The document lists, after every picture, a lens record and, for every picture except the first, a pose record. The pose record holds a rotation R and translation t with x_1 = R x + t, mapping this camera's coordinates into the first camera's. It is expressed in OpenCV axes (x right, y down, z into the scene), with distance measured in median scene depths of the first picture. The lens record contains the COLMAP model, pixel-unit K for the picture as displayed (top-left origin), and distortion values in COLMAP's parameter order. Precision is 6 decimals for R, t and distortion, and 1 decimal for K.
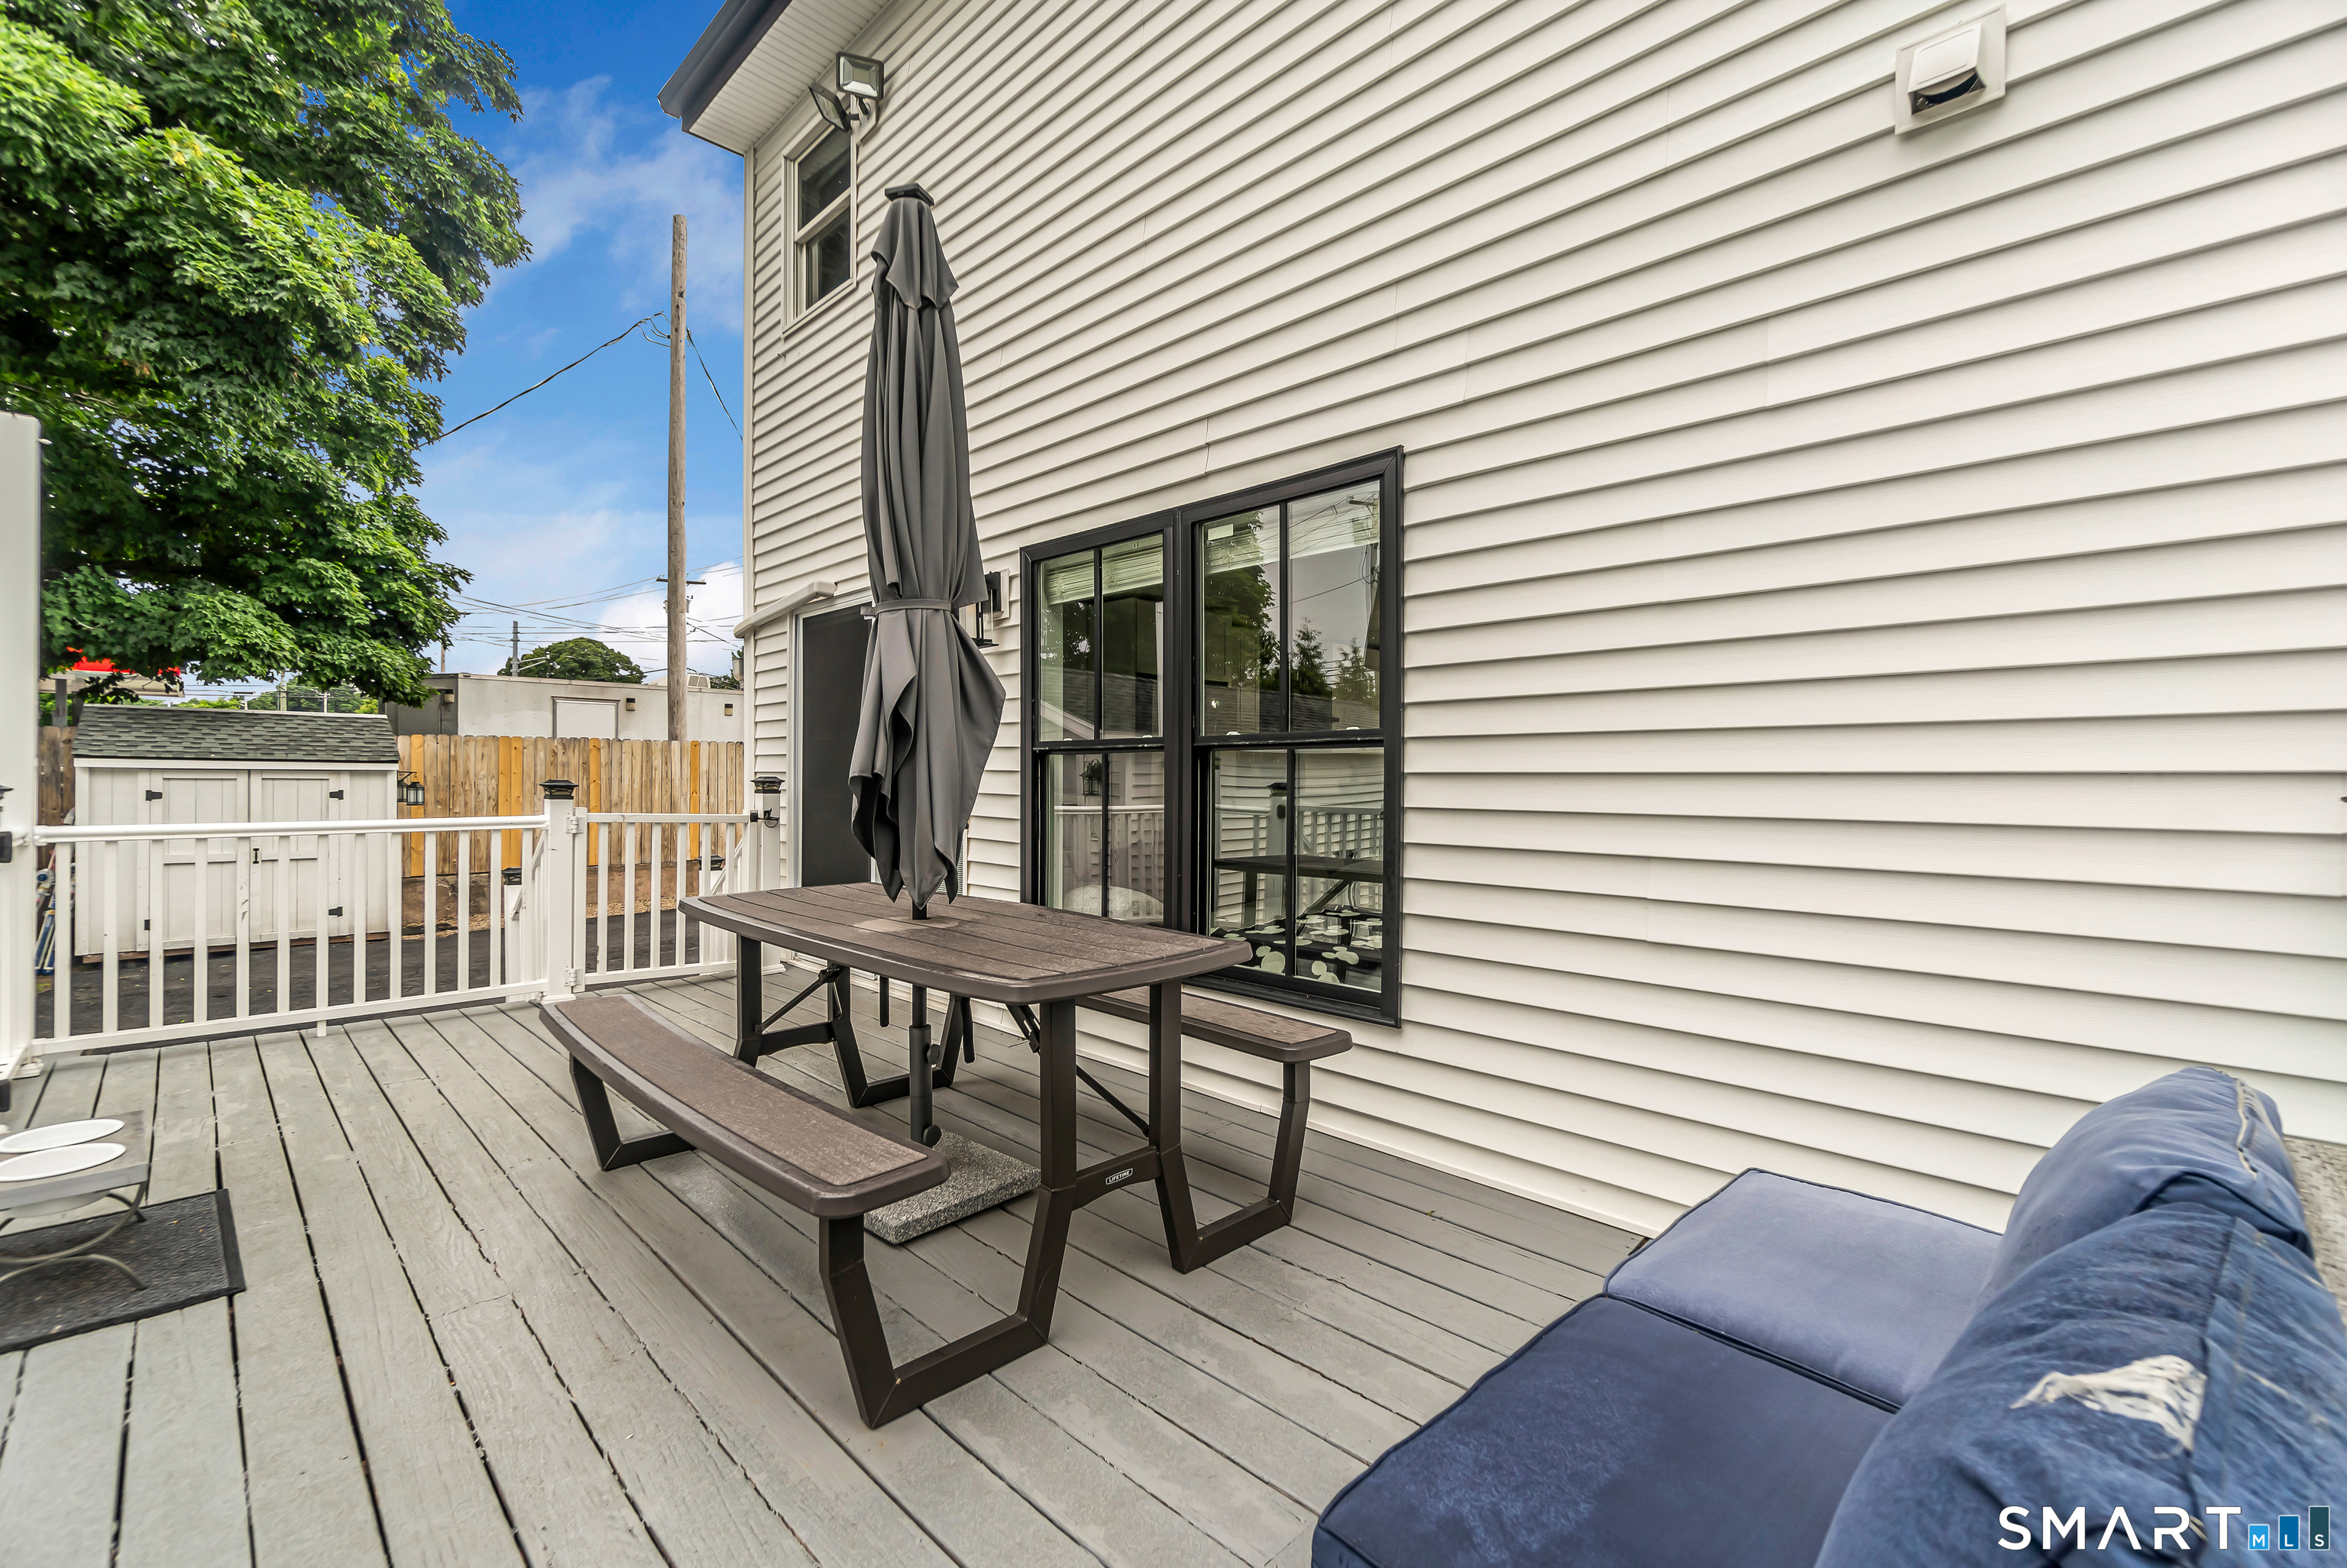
lens RADIAL K [[1004.2, 0, 1164.0], [0, 1004.2, 776.0], [0, 0, 1]] dist [0.001740, -0.000066]
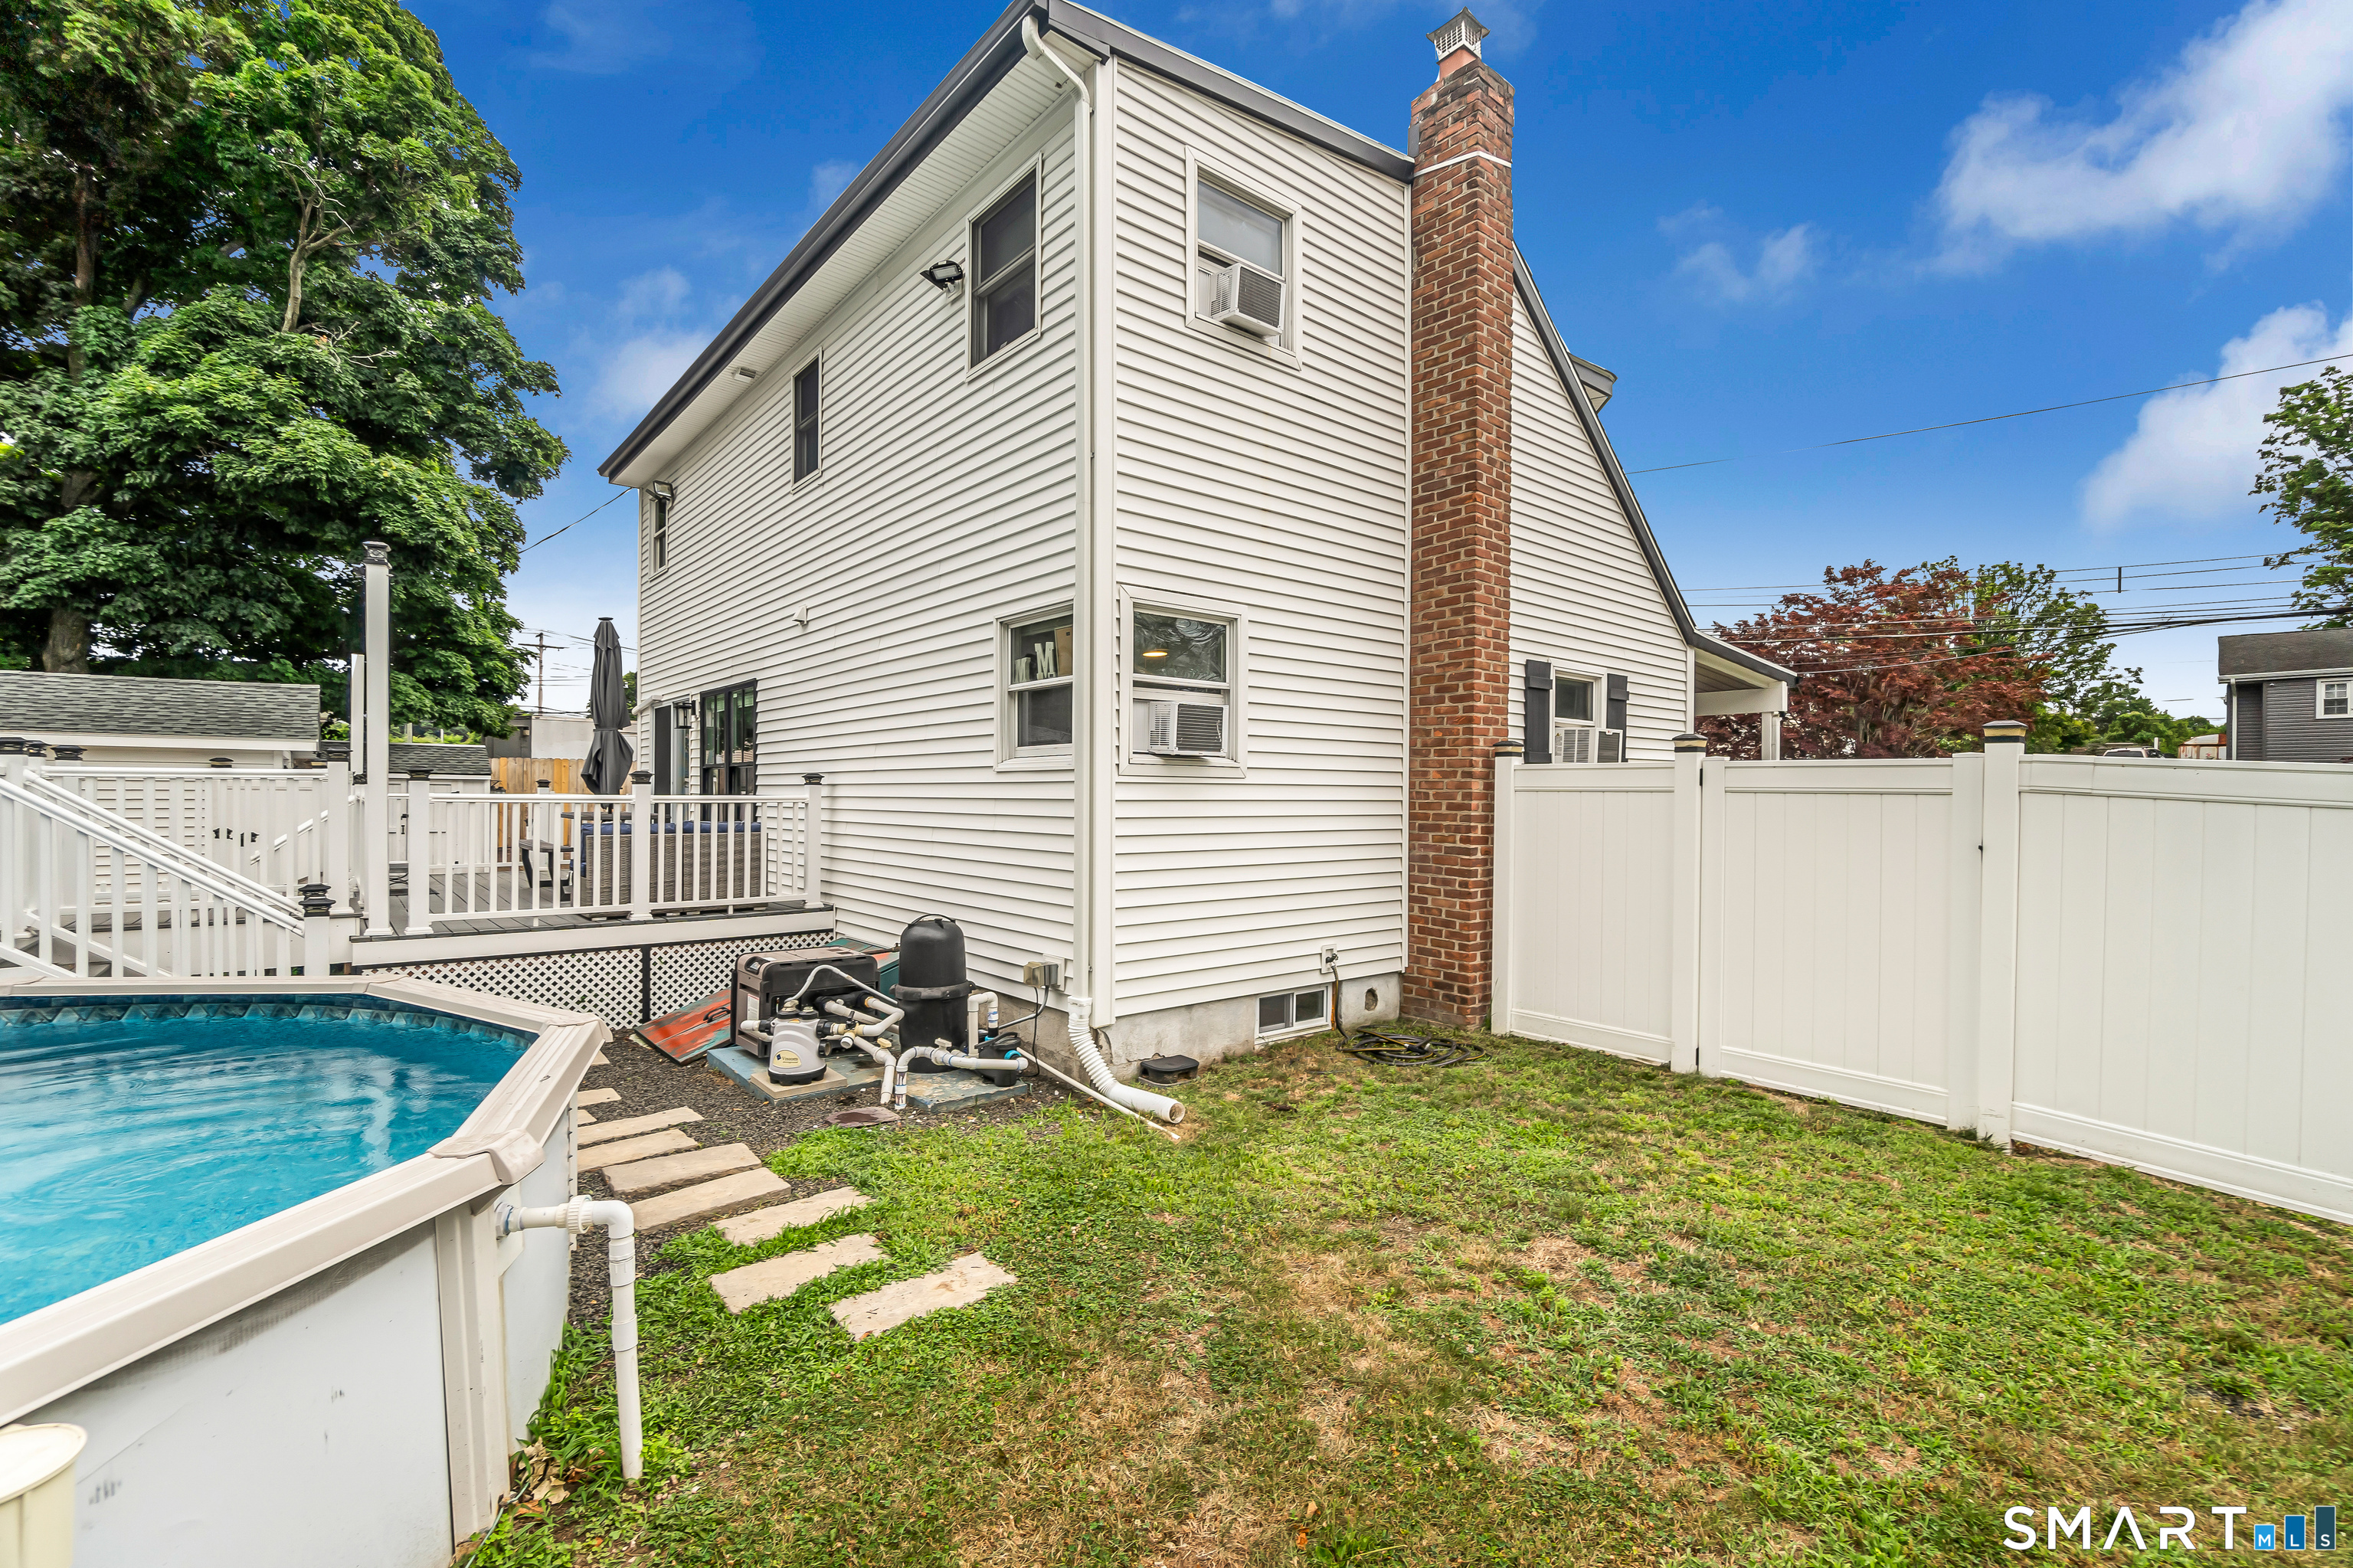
lens RADIAL K [[1016.2, 0, 1163.8], [0, 1016.2, 783.6], [0, 0, 1]] dist [-0.003918, -0.000439]
pose [[0.997099, -0.001647, -0.076094, 0.435317], [0.001164, 0.999979, -0.006383, 0.011825], [0.076103, 0.006276, 0.997080, -0.538168]]
